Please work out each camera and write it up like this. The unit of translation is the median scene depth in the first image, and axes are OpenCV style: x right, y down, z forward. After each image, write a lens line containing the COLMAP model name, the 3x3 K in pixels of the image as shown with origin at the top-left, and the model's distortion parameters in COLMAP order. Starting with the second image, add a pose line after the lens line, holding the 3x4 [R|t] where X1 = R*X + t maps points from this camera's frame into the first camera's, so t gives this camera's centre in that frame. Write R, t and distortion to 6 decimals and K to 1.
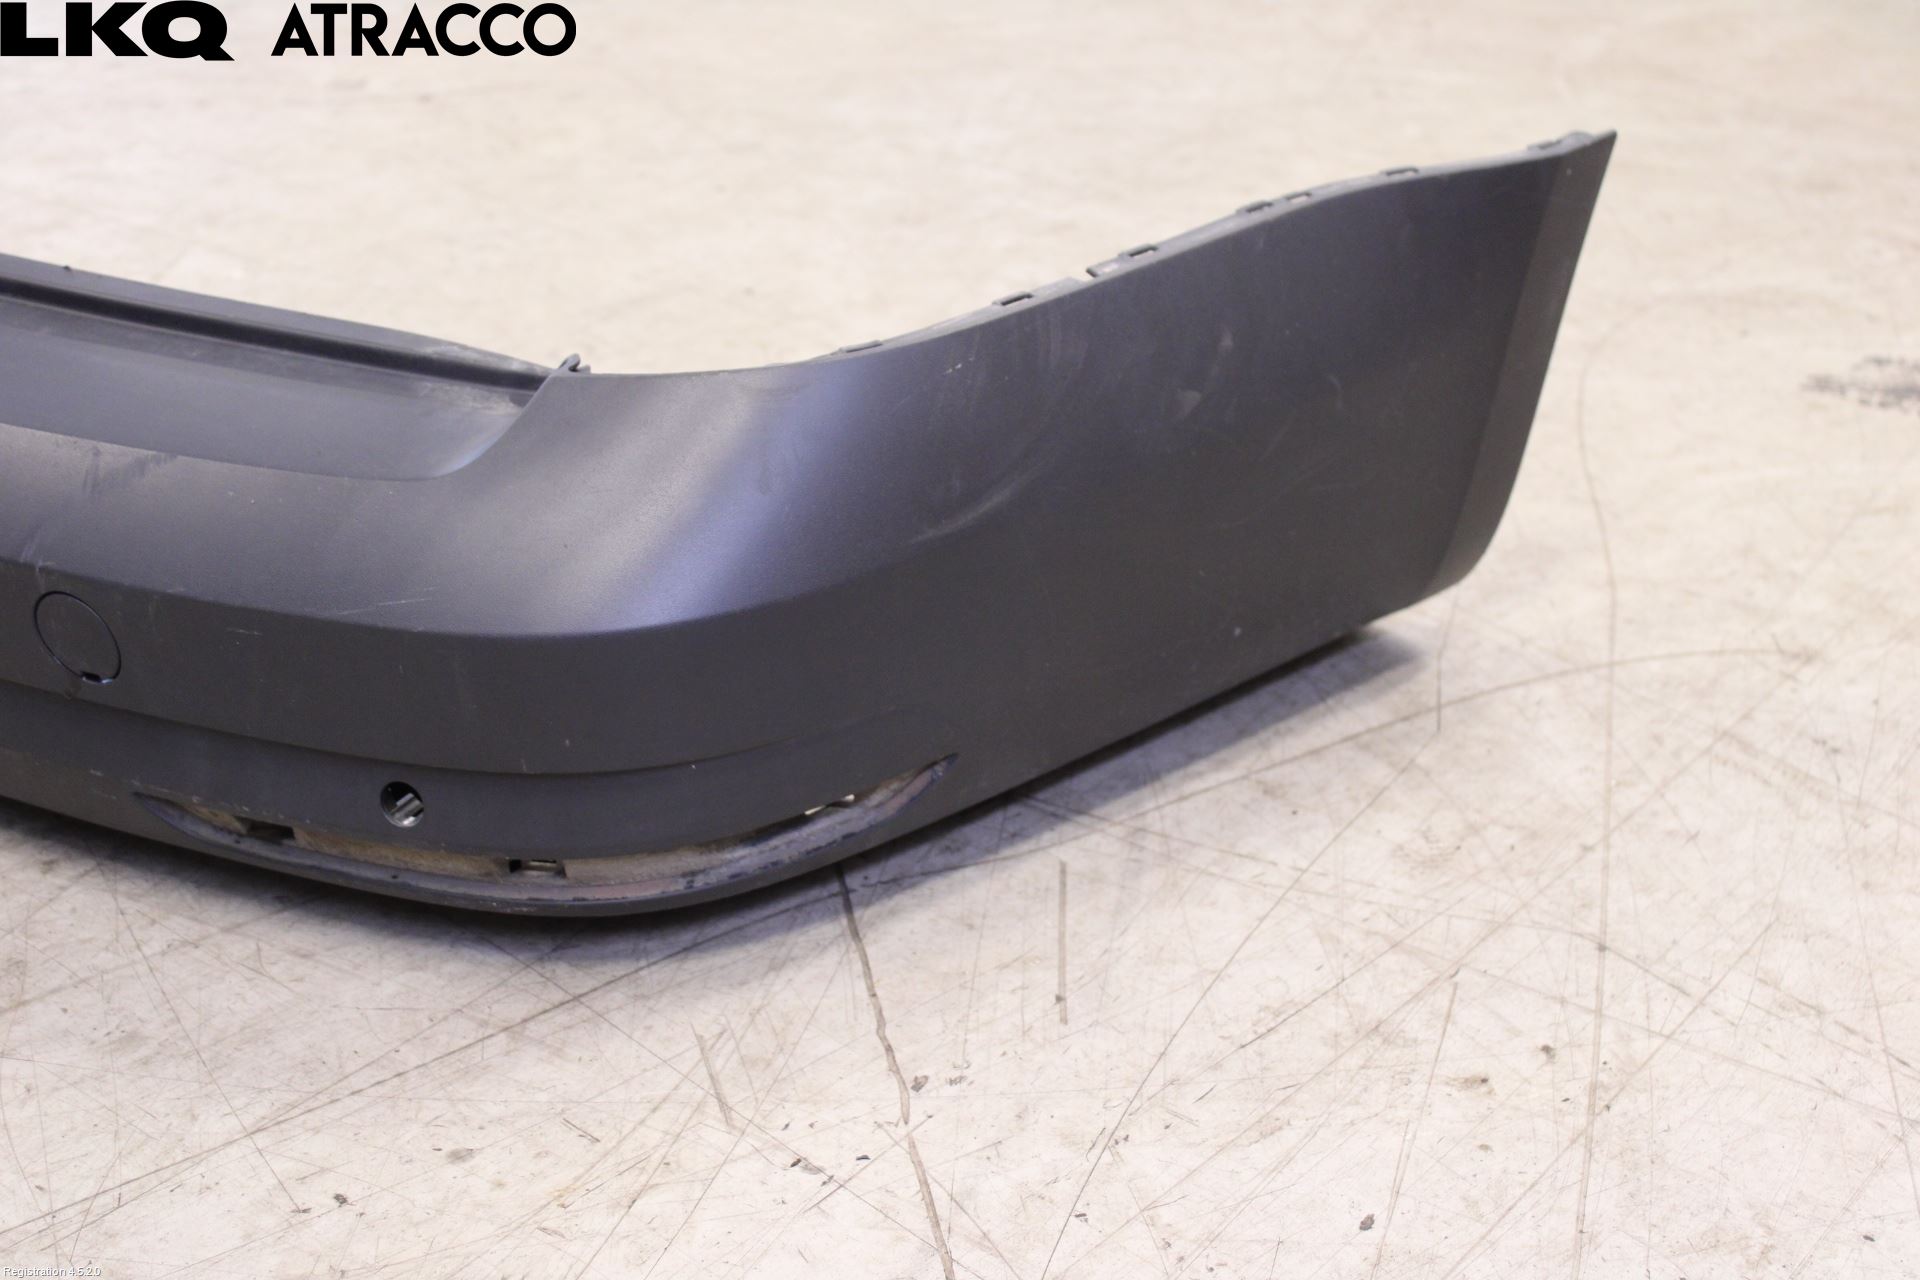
lens RADIAL K [[3011.4, 0, 959.9], [0, 3011.4, 634.3], [0, 0, 1]] dist [-0.000370, 0.000000]
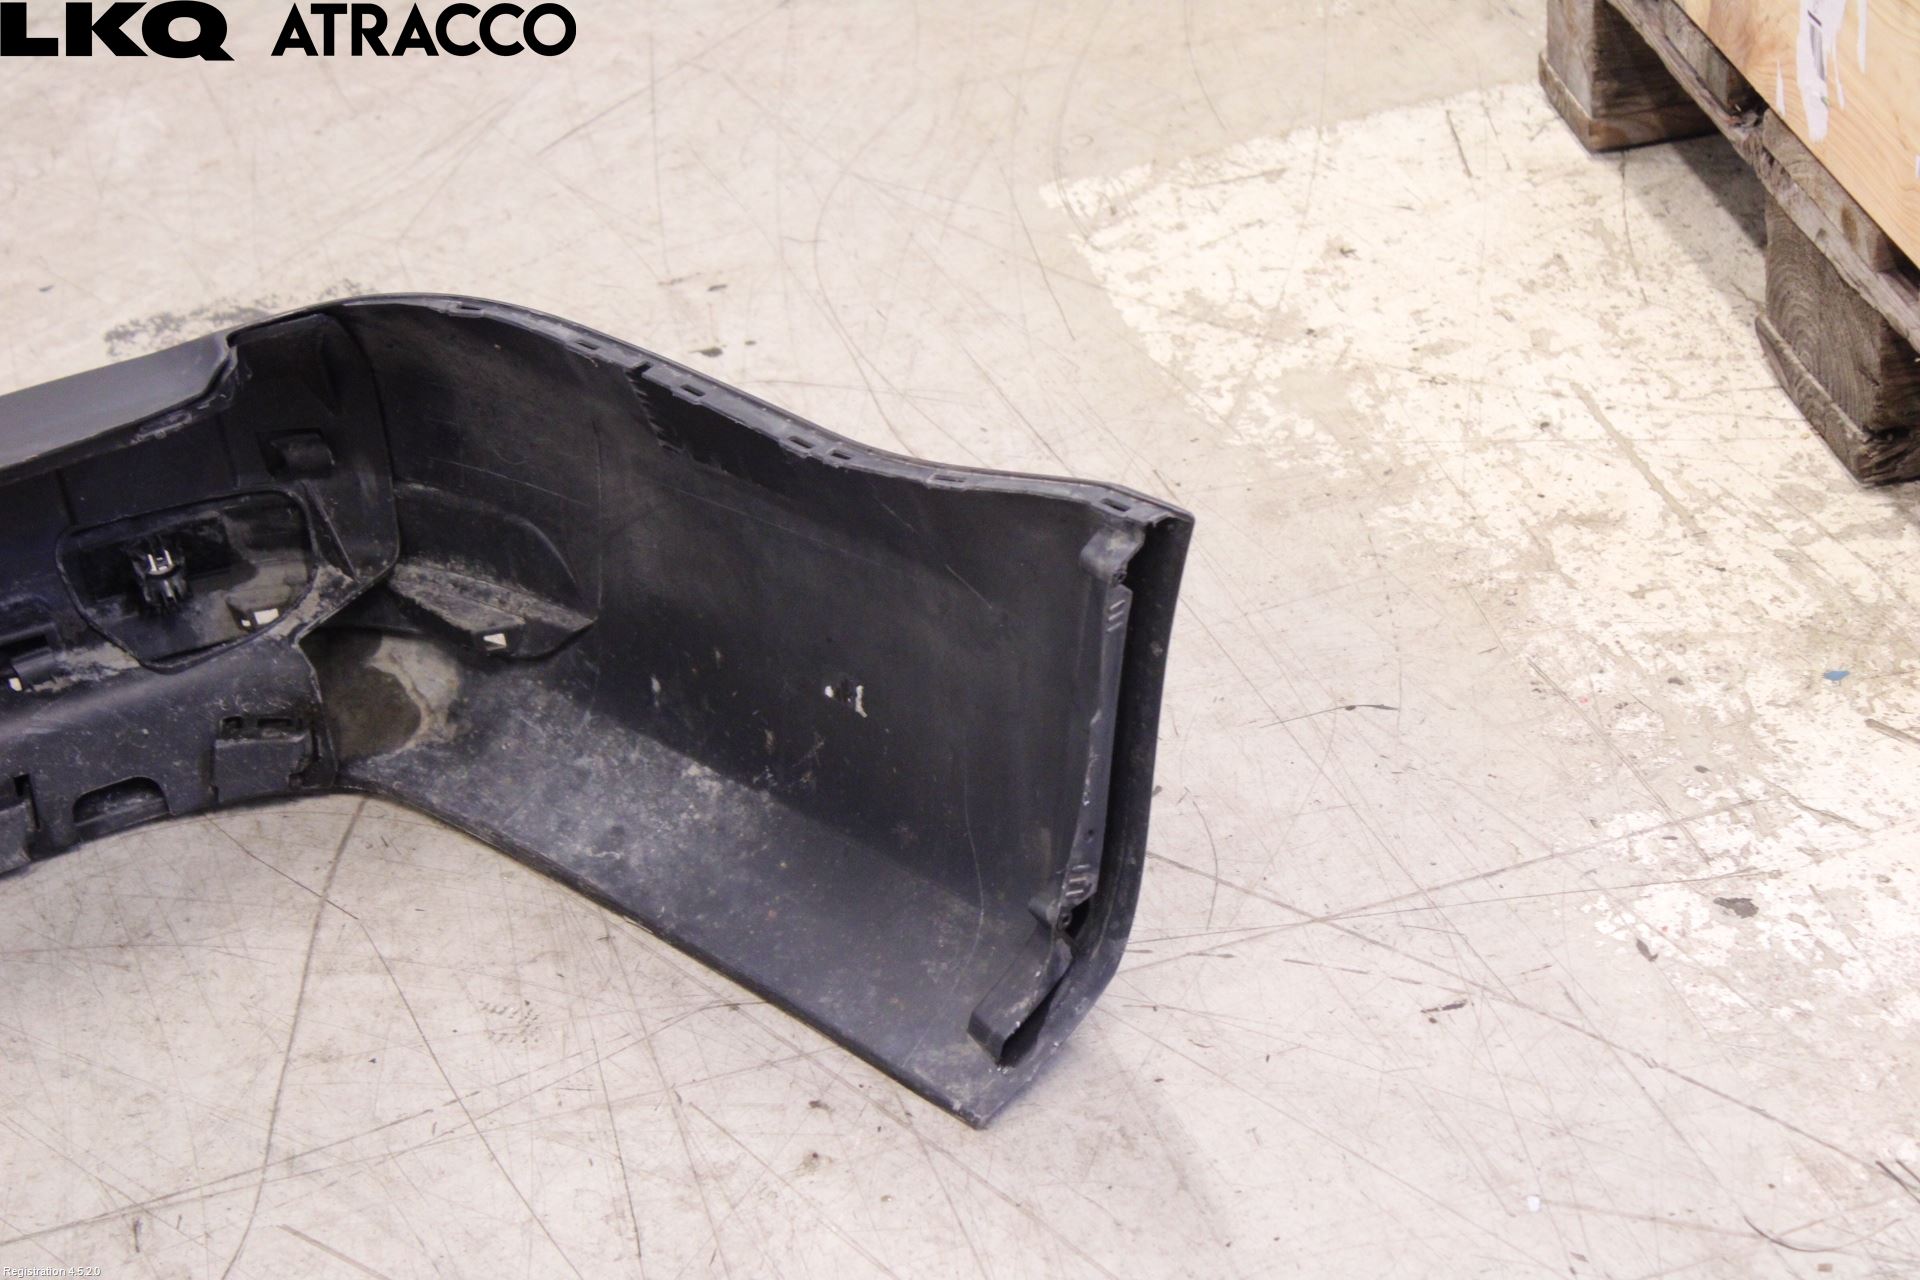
lens RADIAL K [[4673.9, 0, 966.3], [0, 4673.9, 648.4], [0, 0, 1]] dist [0.114608, 0.000000]
pose [[0.582423, -0.485087, 0.652283, -0.847789], [0.406437, 0.868705, 0.283128, -0.493003], [-0.703983, 0.100211, 0.703111, -0.308688]]
